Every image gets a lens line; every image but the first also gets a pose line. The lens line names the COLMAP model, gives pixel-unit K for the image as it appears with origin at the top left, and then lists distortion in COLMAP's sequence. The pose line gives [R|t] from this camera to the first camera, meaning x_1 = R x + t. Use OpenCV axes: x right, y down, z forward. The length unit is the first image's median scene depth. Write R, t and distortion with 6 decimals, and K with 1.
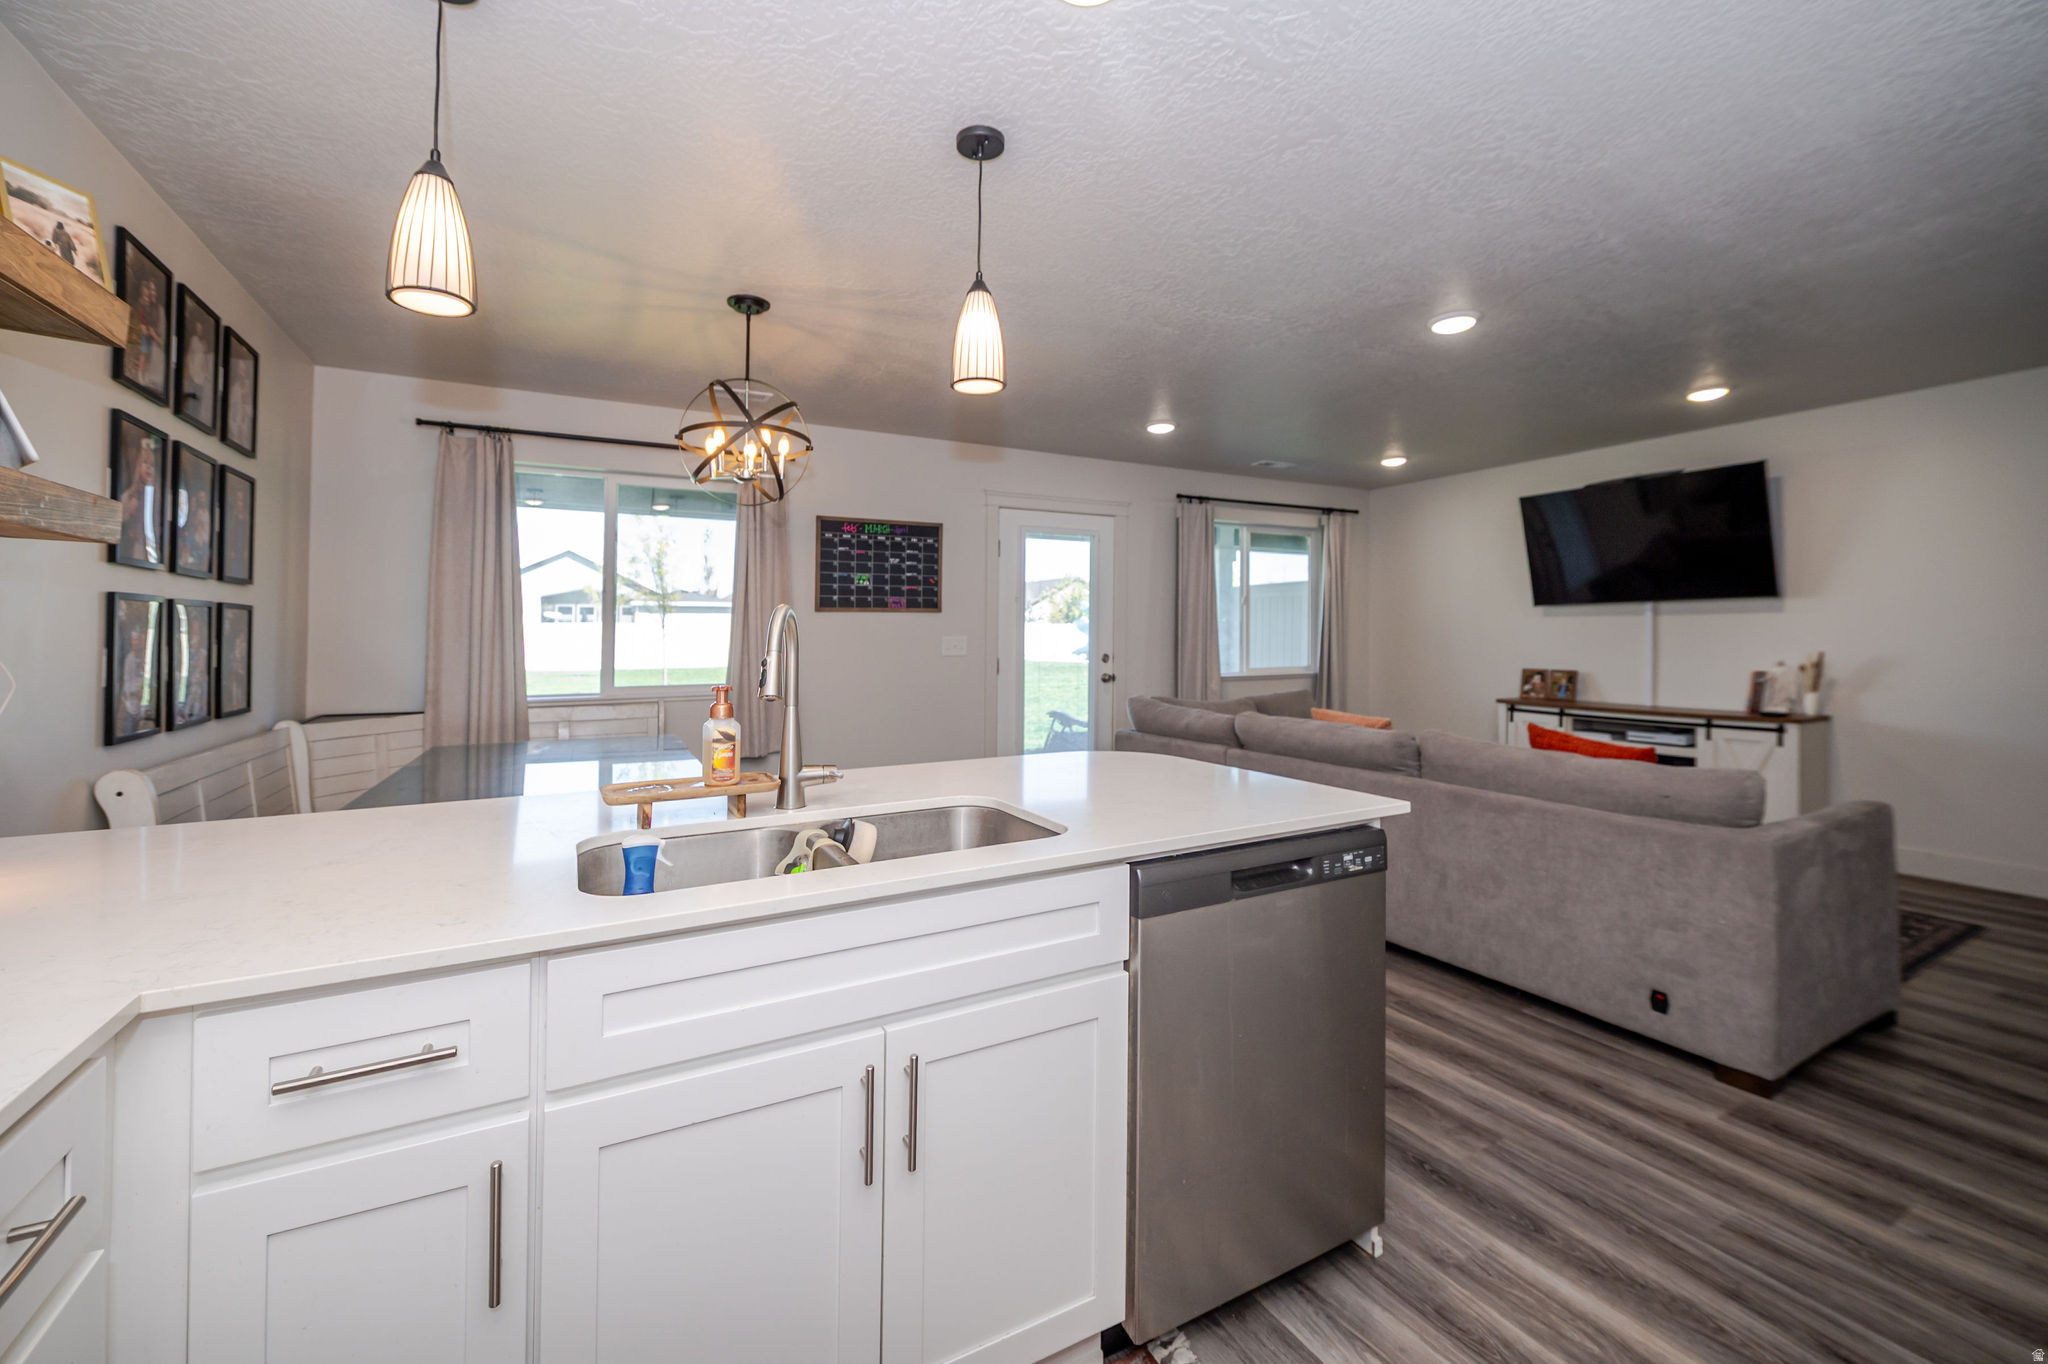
lens RADIAL K [[819.2, 0, 1031.1], [0, 819.2, 664.6], [0, 0, 1]] dist [0.000742, 0.000122]
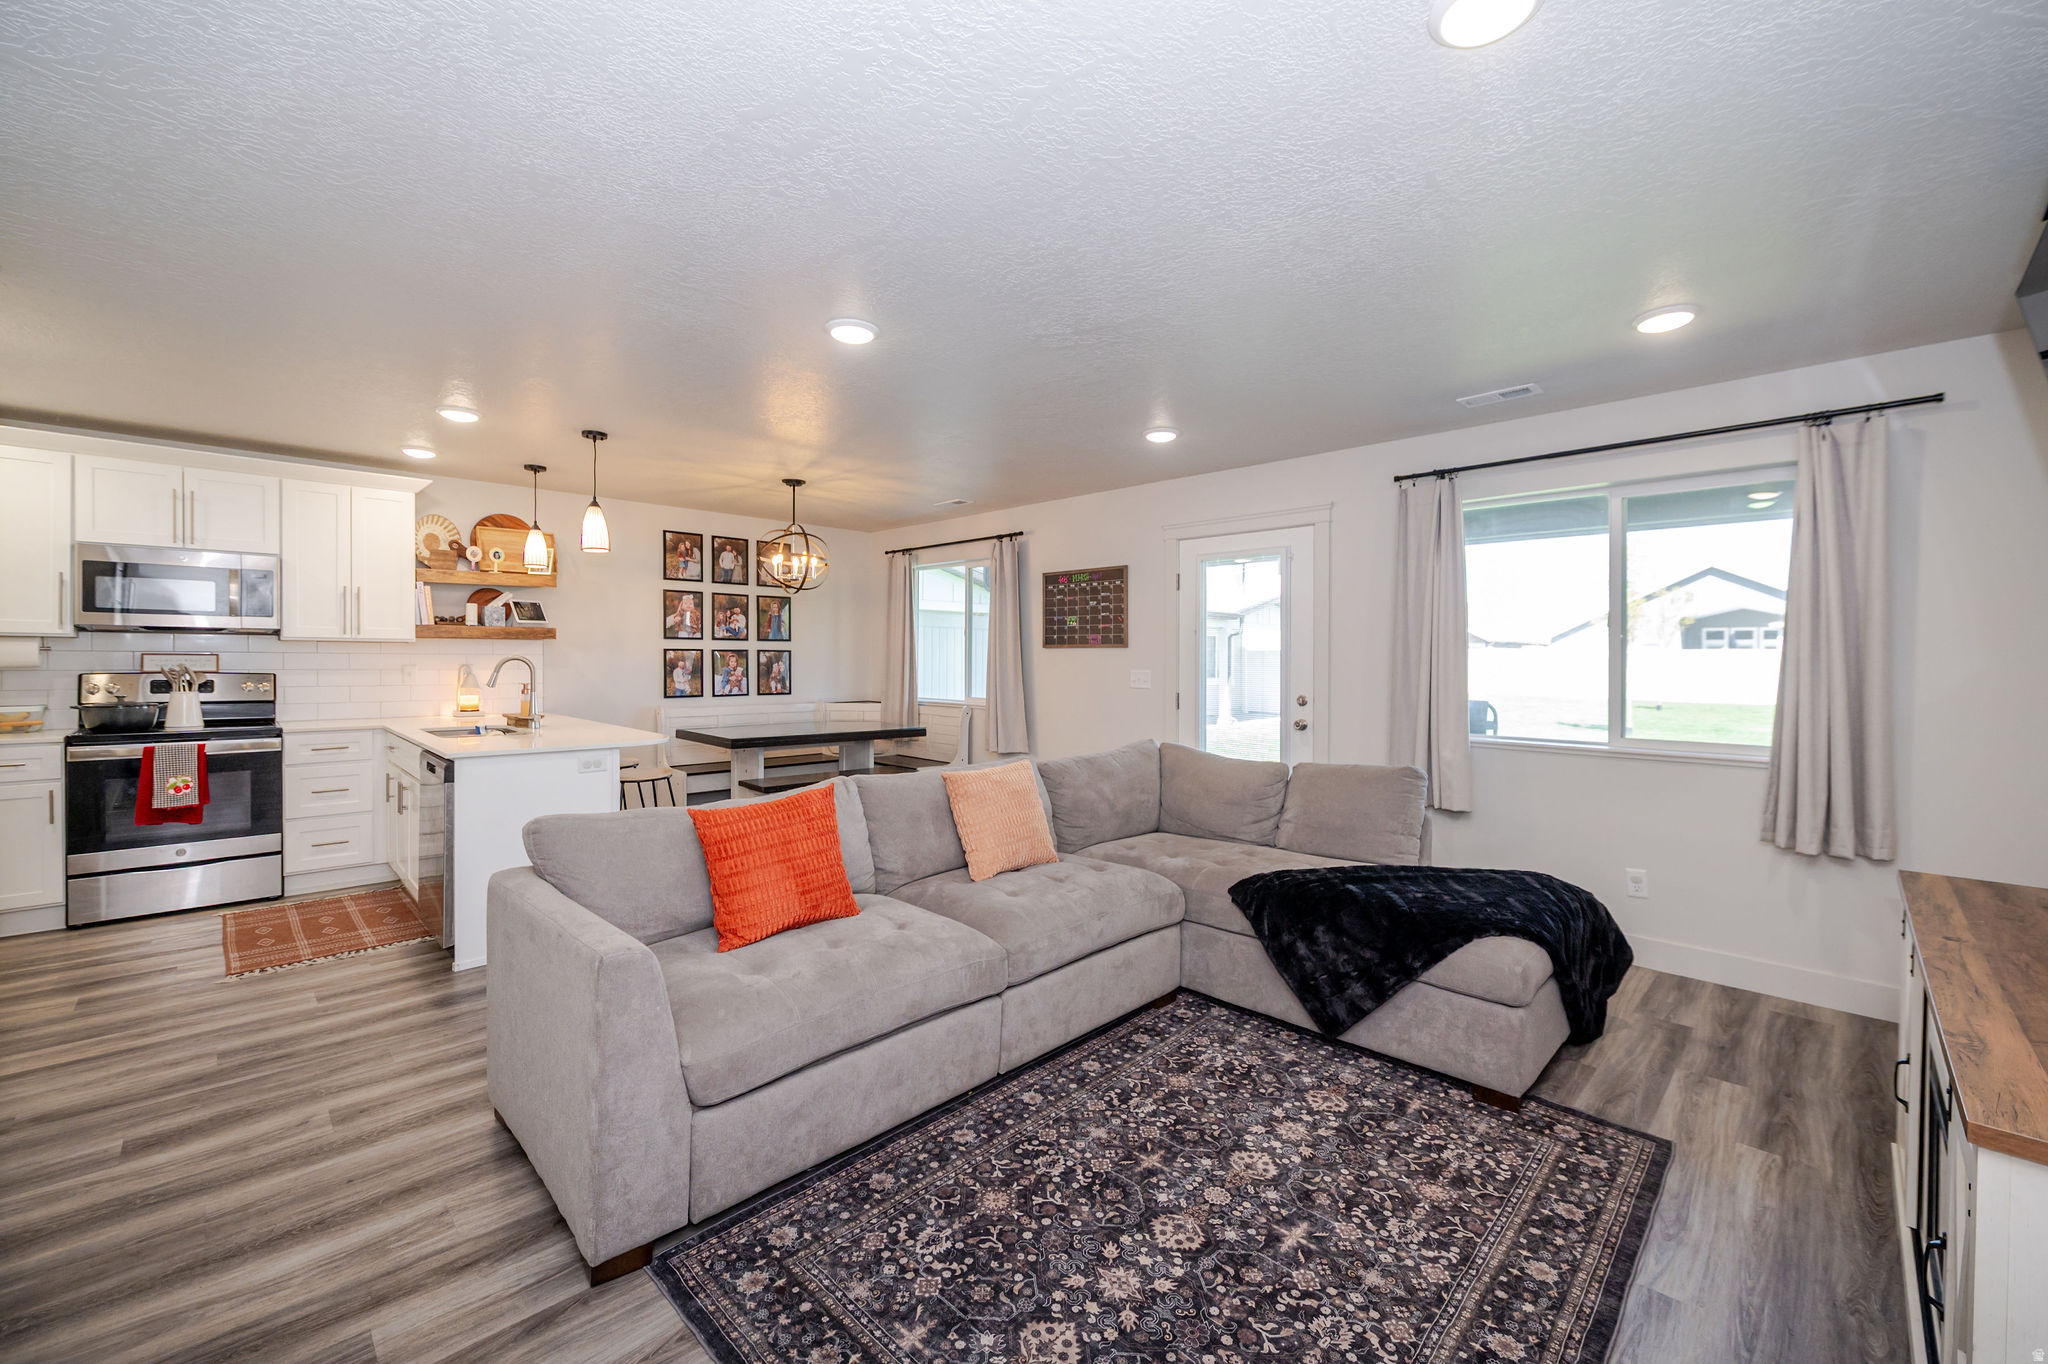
lens RADIAL K [[823.2, 0, 1037.9], [0, 823.2, 696.4], [0, 0, 1]] dist [-0.003569, -0.000637]
pose [[0.277366, 0.050469, -0.959438, 0.935142], [-0.047269, 0.998127, 0.038839, -0.037724], [0.959601, 0.034579, 0.279232, 0.611306]]
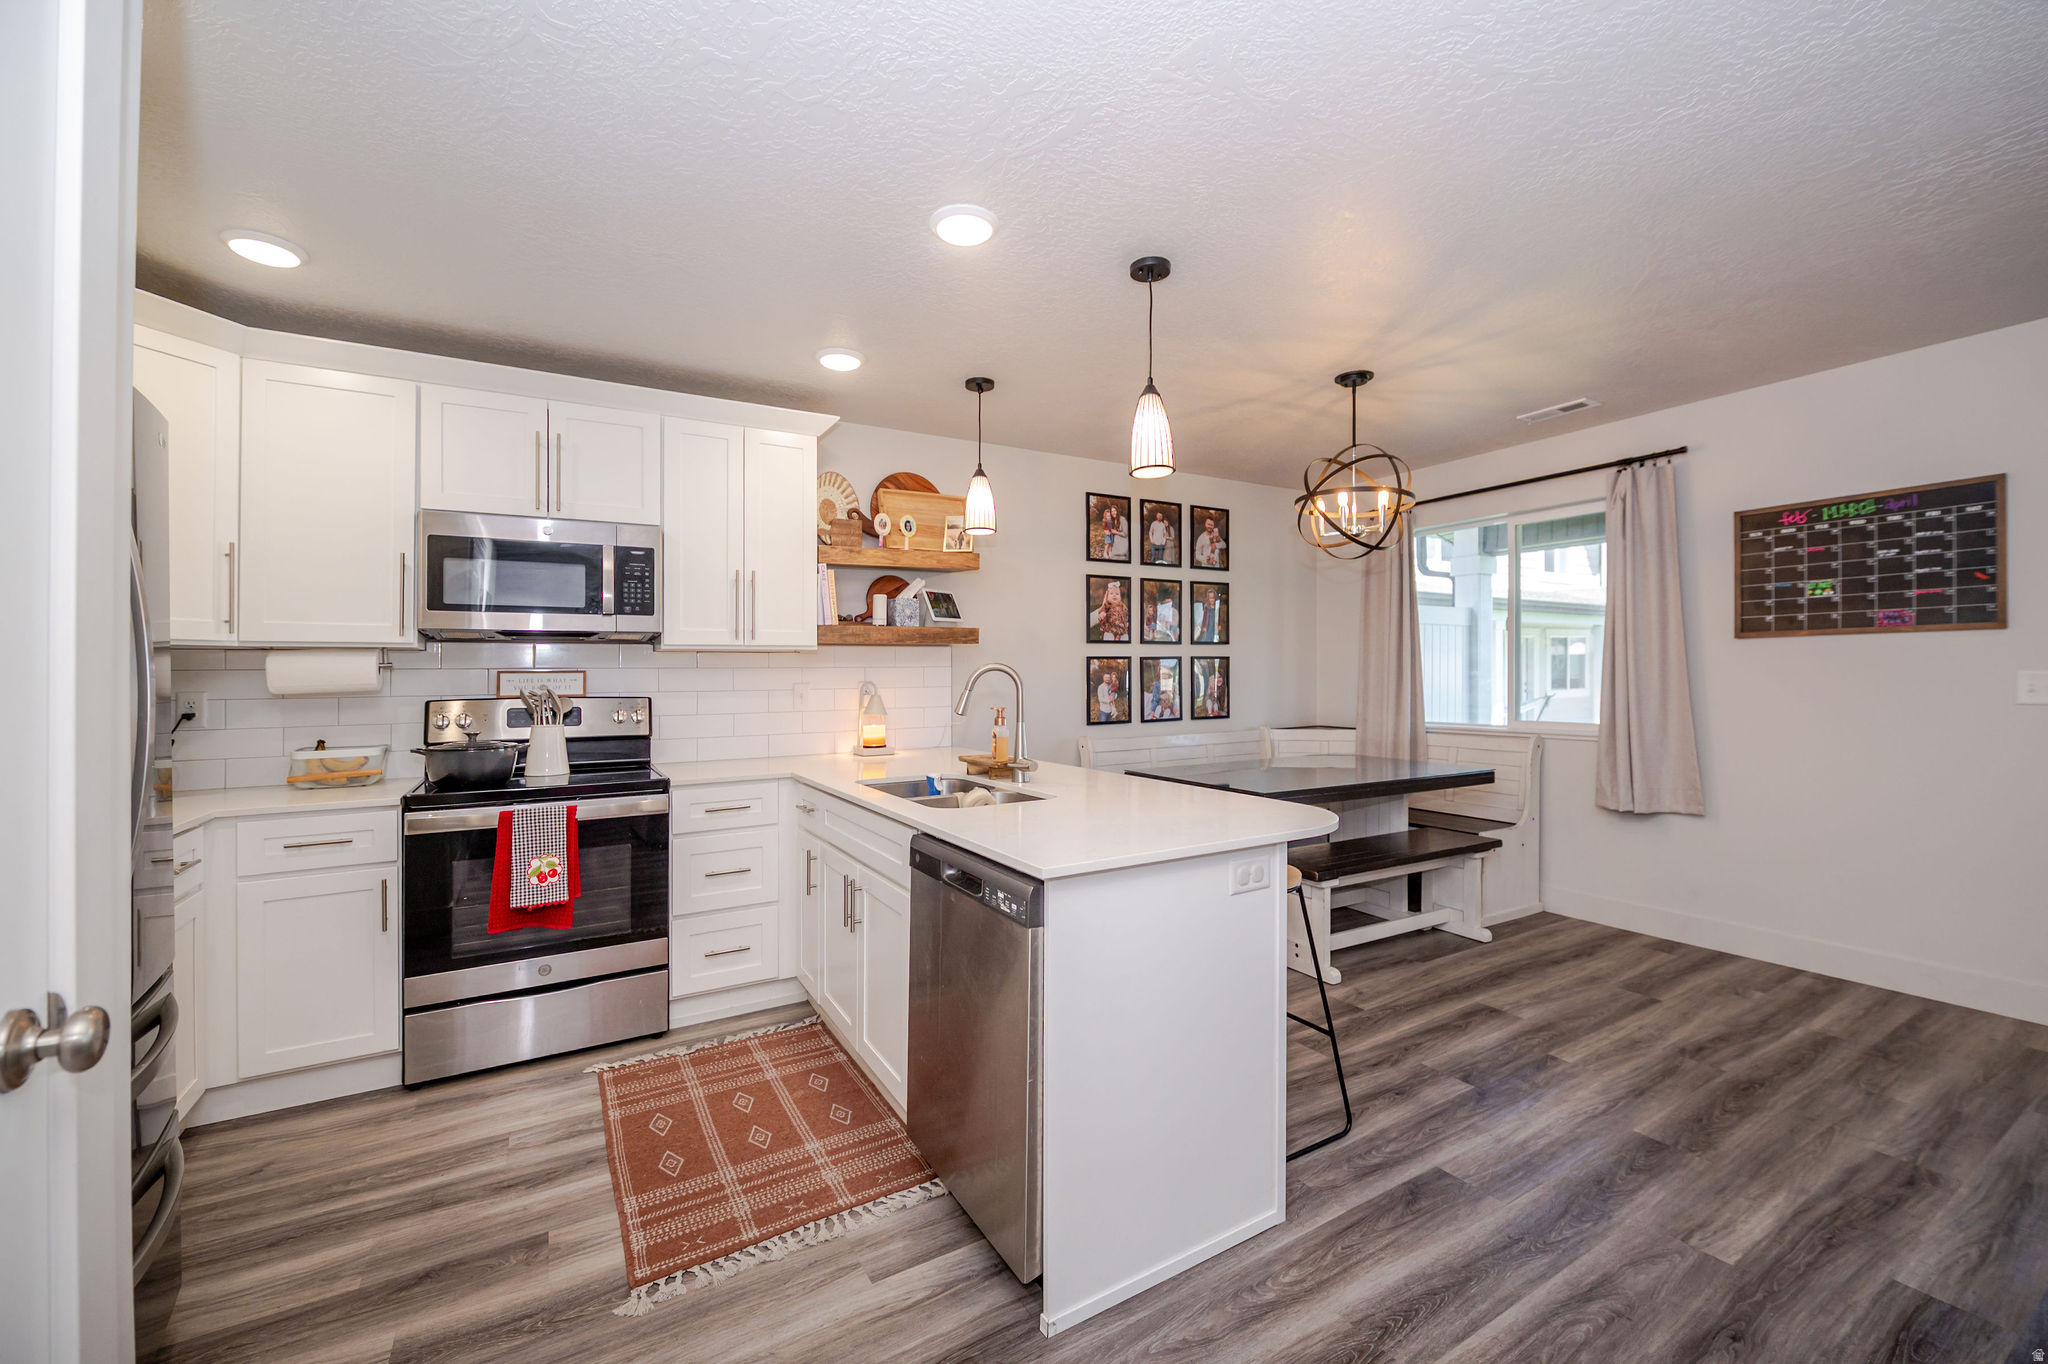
lens RADIAL K [[823.2, 0, 1037.9], [0, 823.2, 696.4], [0, 0, 1]] dist [-0.003569, -0.000637]
pose [[0.033297, 0.028850, -0.999029, 0.457426], [-0.028250, 0.999211, 0.027914, -0.013881], [0.999046, 0.027293, 0.034086, 0.319129]]
